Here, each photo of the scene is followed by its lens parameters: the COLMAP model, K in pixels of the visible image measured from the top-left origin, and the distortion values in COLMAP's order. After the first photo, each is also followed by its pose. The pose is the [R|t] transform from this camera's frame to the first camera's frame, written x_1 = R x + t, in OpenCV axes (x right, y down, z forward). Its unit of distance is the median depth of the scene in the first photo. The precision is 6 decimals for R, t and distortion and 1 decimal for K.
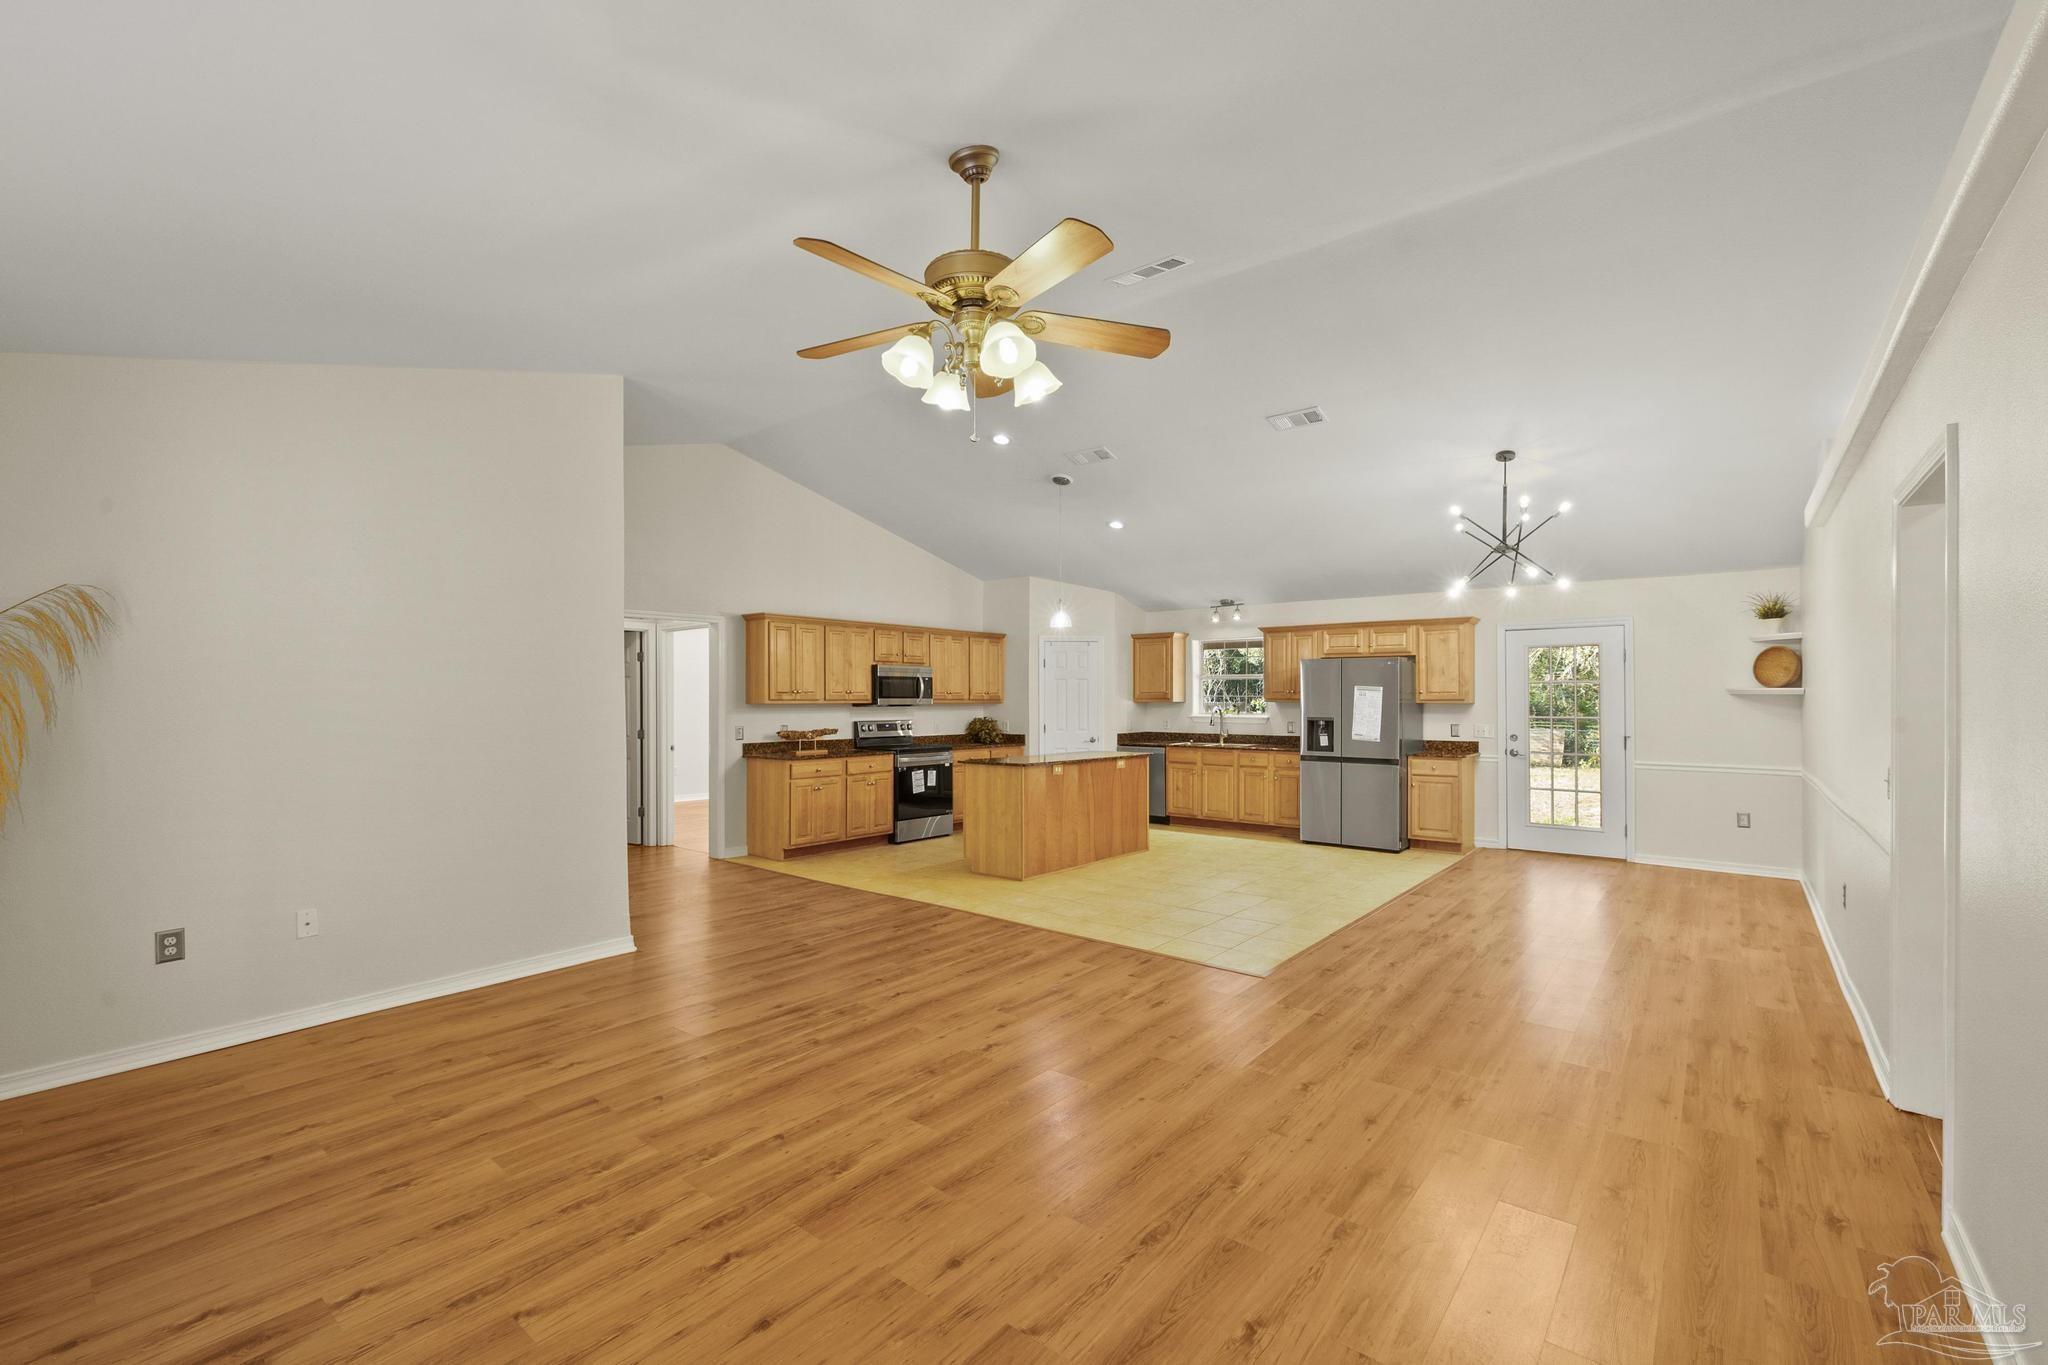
lens RADIAL K [[875.3, 0, 1029.0], [0, 875.3, 686.8], [0, 0, 1]] dist [0.007928, -0.000456]
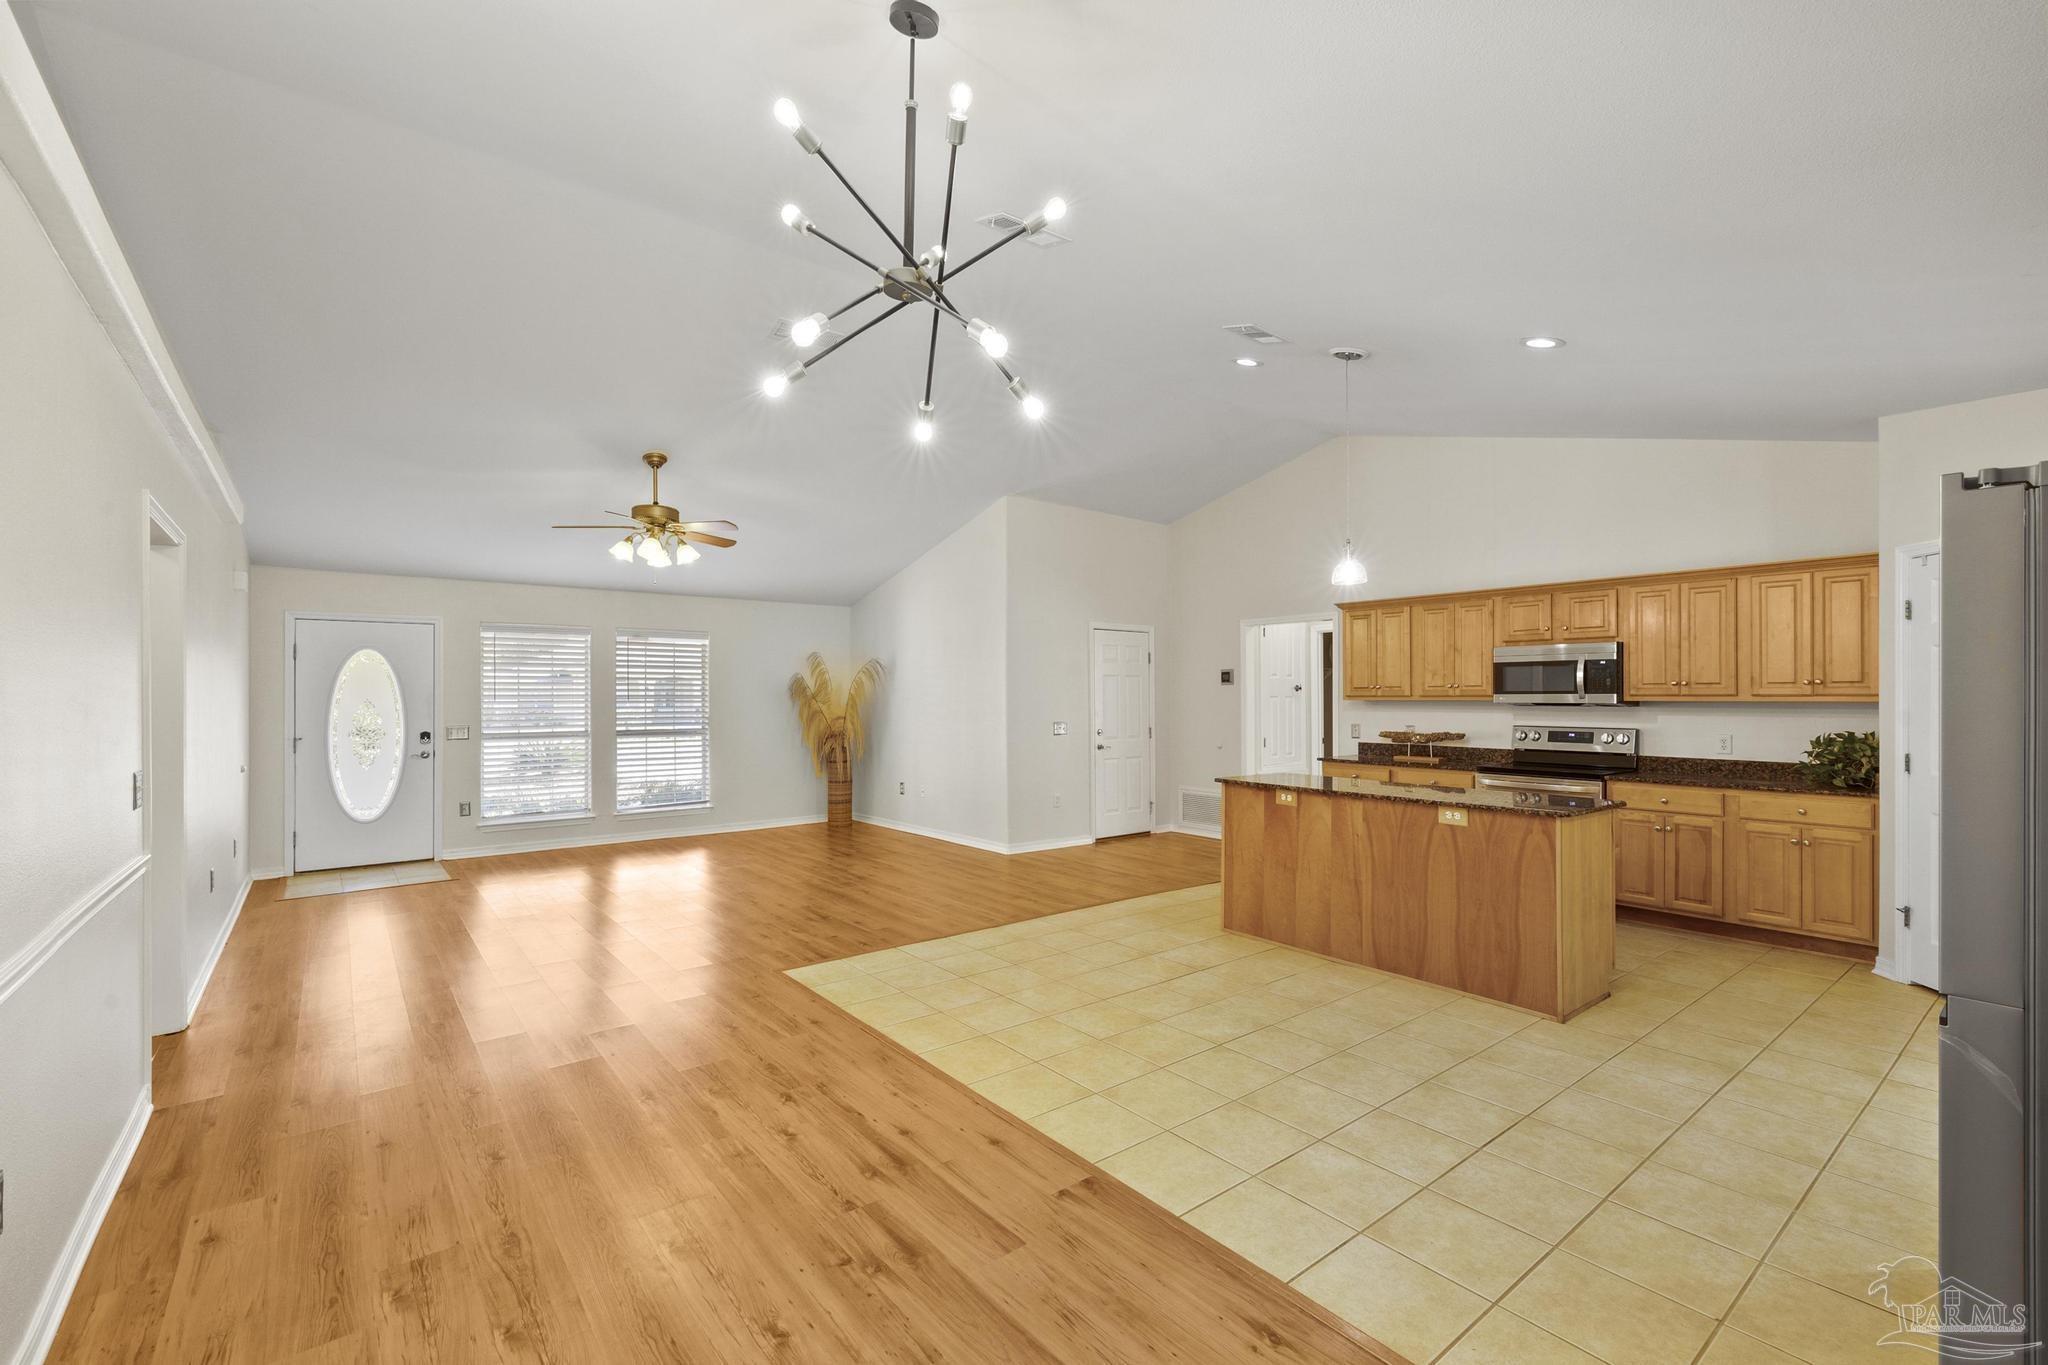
lens RADIAL K [[875.3, 0, 1022.4], [0, 875.3, 687.0], [0, 0, 1]] dist [0.007928, -0.000456]
pose [[-0.230799, -0.009127, -0.972959, 1.335084], [0.016877, 0.999768, -0.013382, 0.022513], [0.972855, -0.019509, -0.230591, 1.701117]]
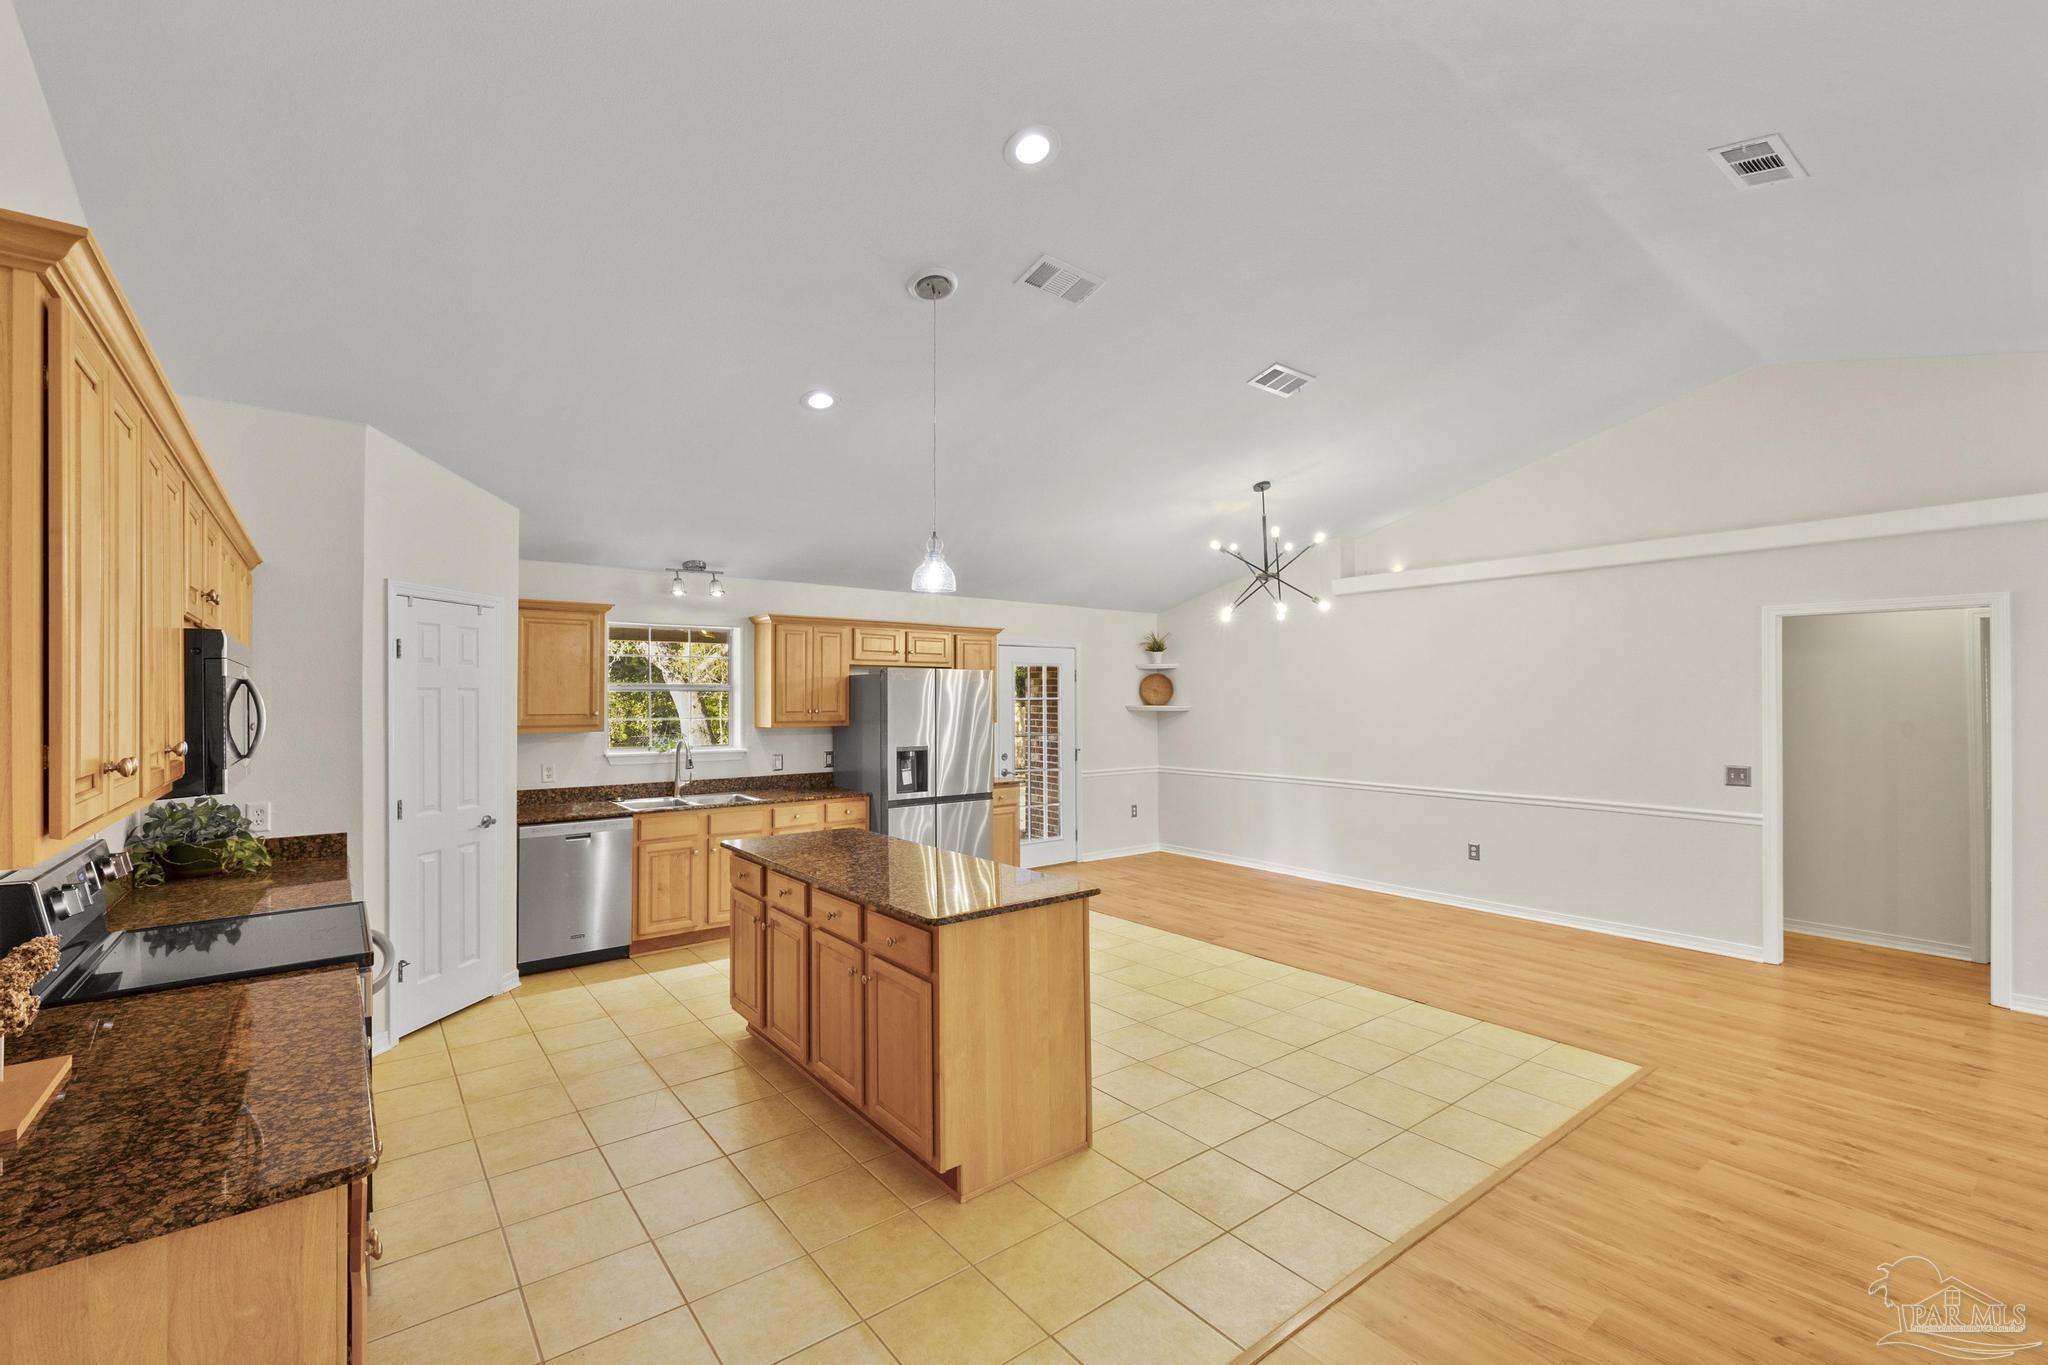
lens RADIAL K [[875.3, 0, 1032.6], [0, 875.3, 687.7], [0, 0, 1]] dist [0.007928, -0.000456]
pose [[0.221616, 0.007414, 0.975106, -0.782839], [-0.012048, 0.999916, -0.004864, -0.027421], [-0.975060, -0.010670, 0.221687, 1.565597]]
